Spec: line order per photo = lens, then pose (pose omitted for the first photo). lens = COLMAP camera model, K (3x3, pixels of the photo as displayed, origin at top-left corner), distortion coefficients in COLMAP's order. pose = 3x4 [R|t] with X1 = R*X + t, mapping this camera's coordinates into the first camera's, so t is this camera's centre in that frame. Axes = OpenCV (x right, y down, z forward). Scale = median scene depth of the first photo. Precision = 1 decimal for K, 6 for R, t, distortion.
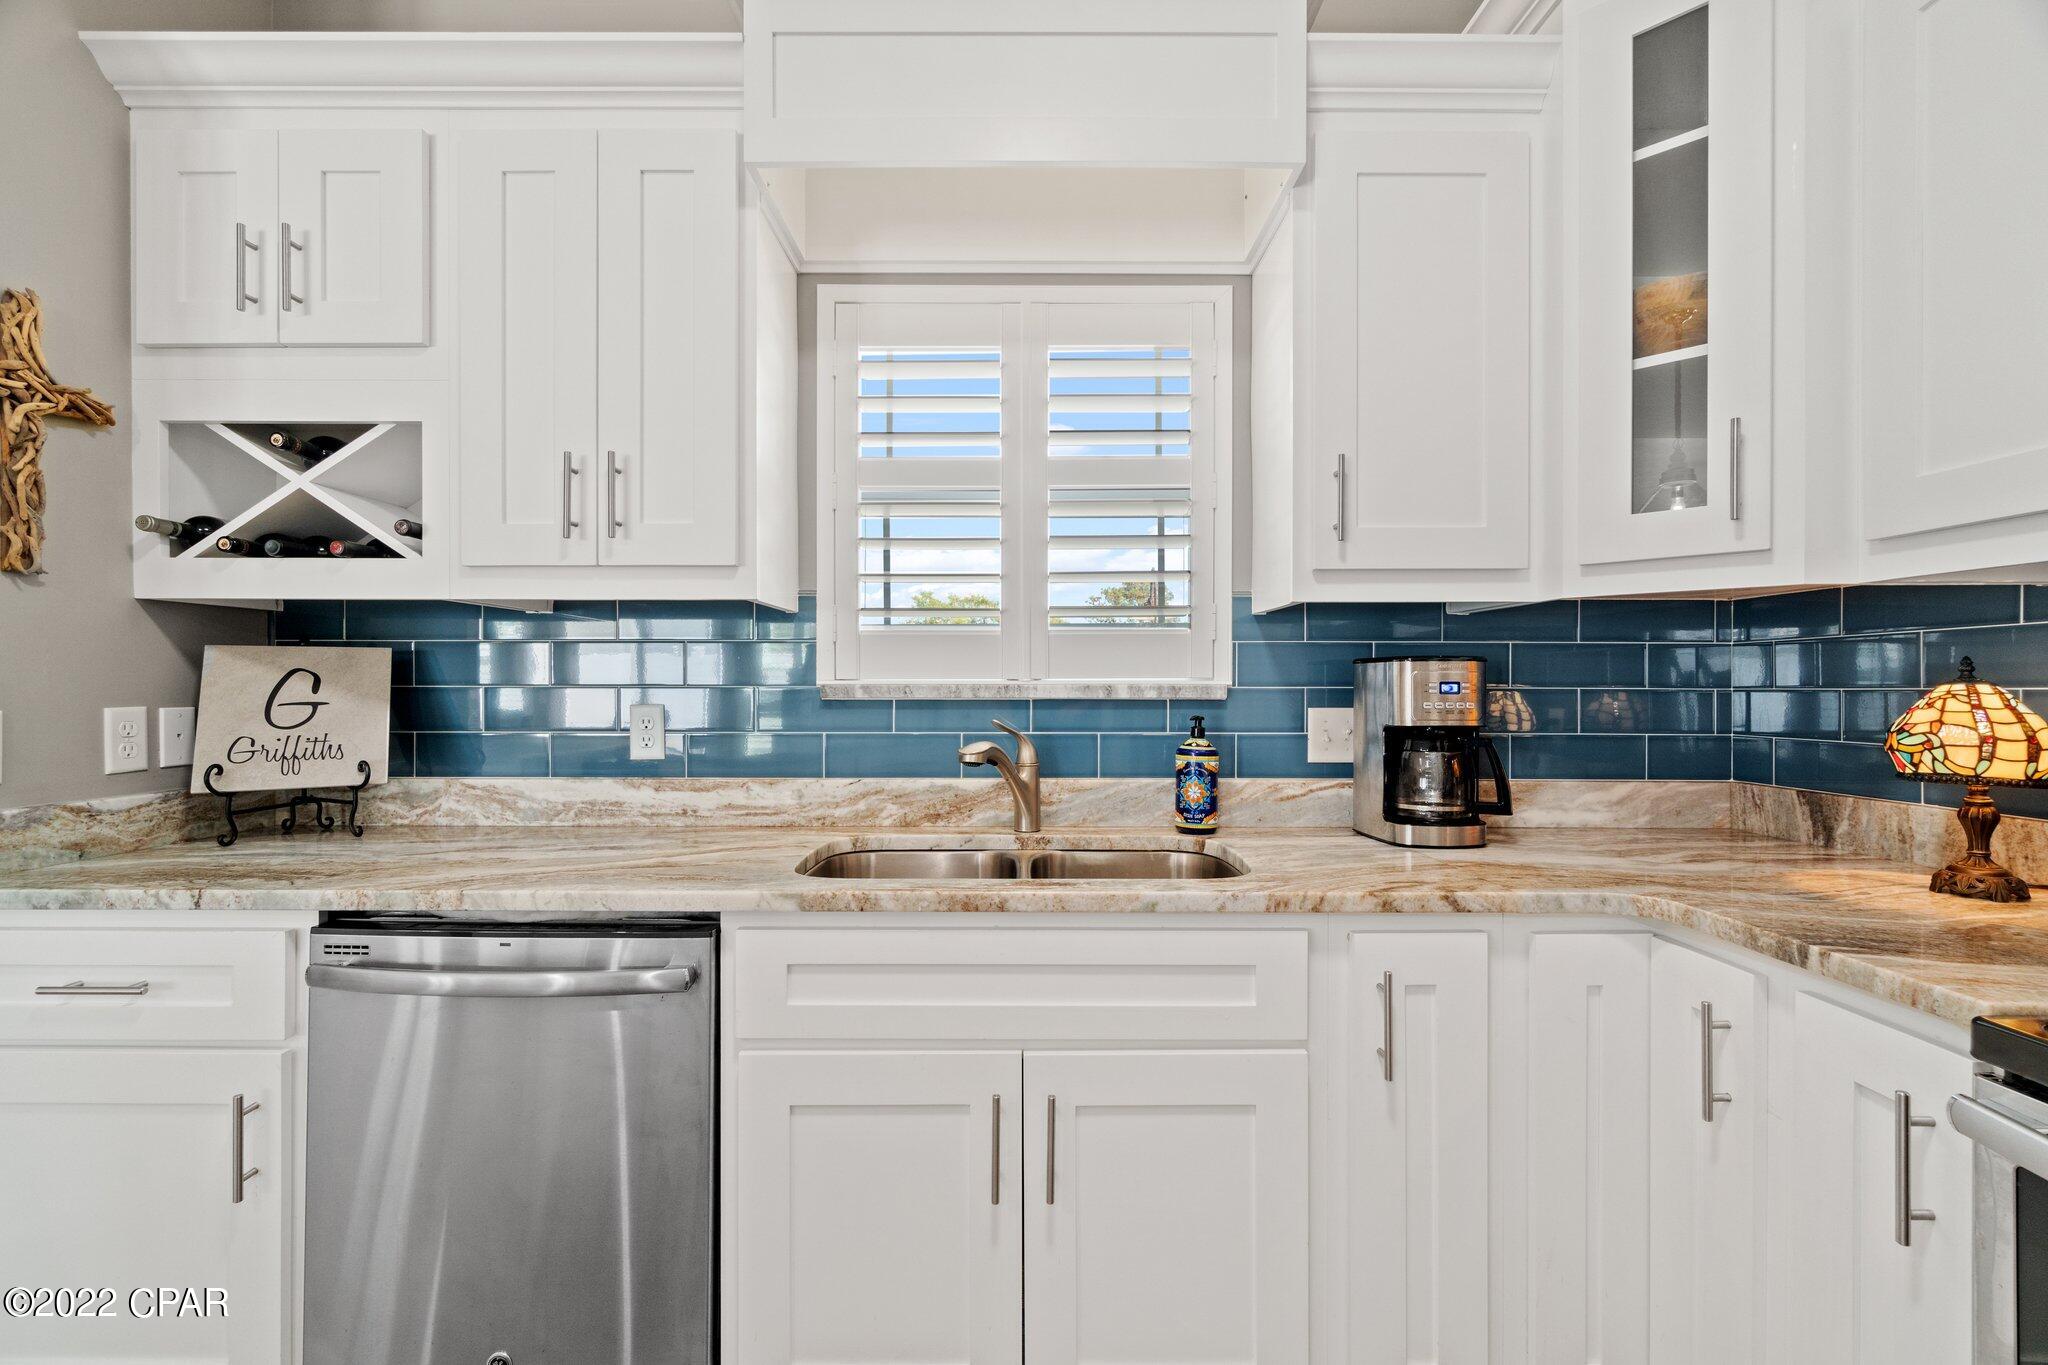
lens RADIAL K [[904.8, 0, 1024.0], [0, 904.8, 682.5], [0, 0, 1]] dist [-0.001770, -0.000142]
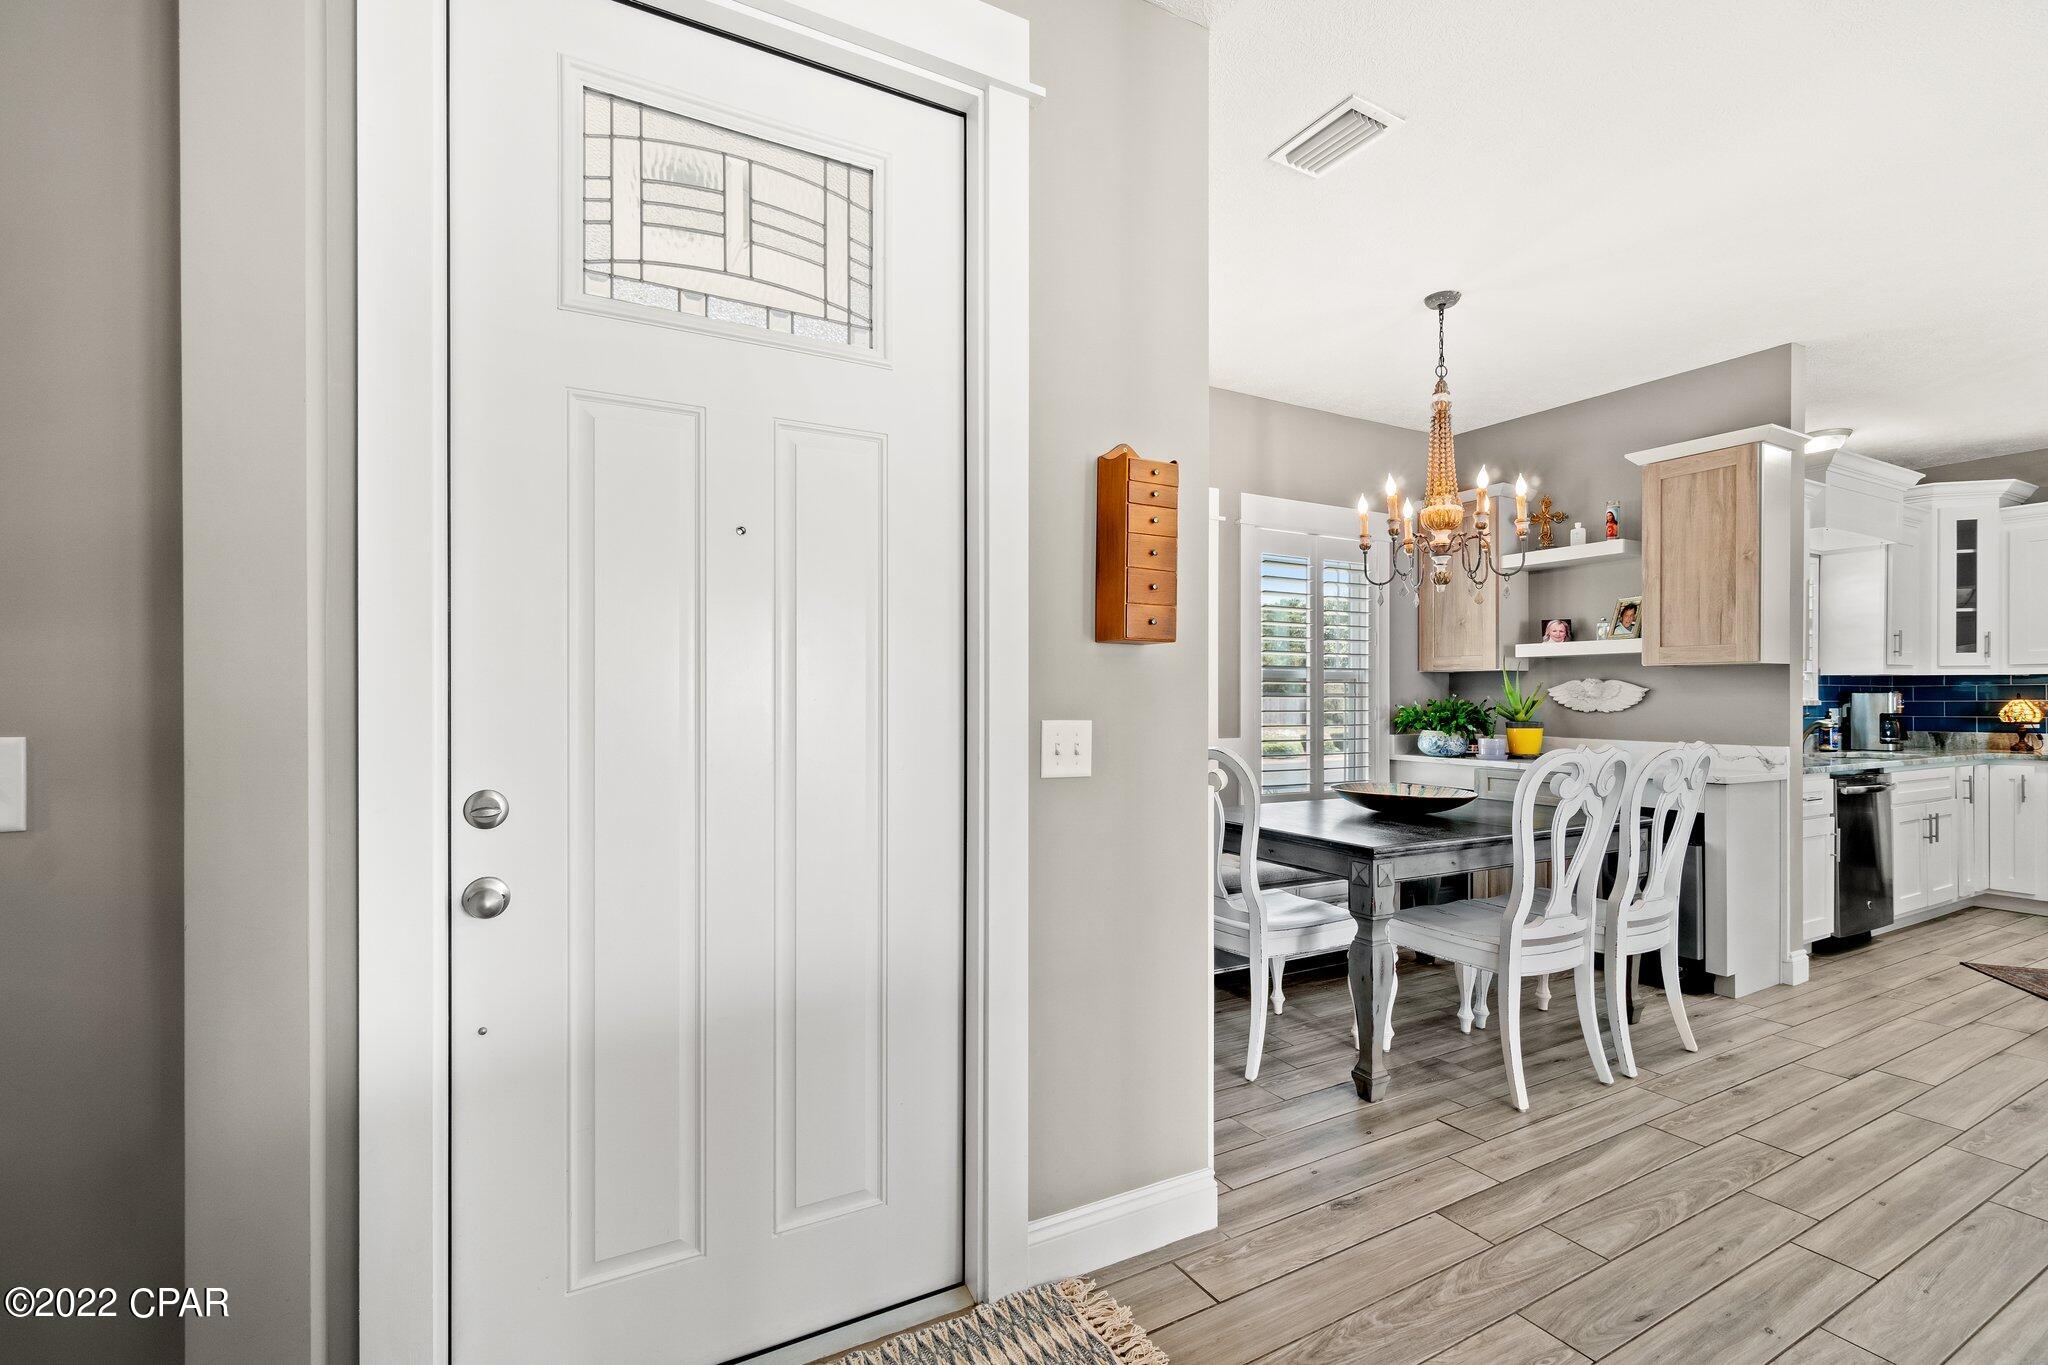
lens RADIAL K [[909.9, 0, 1025.8], [0, 909.9, 702.6], [0, 0, 1]] dist [-0.001877, -0.000035]
pose [[0.873015, -0.001584, 0.487691, -3.661129], [0.000914, 0.999998, 0.001612, 0.003908], [-0.487693, -0.000962, 0.873015, -0.287965]]
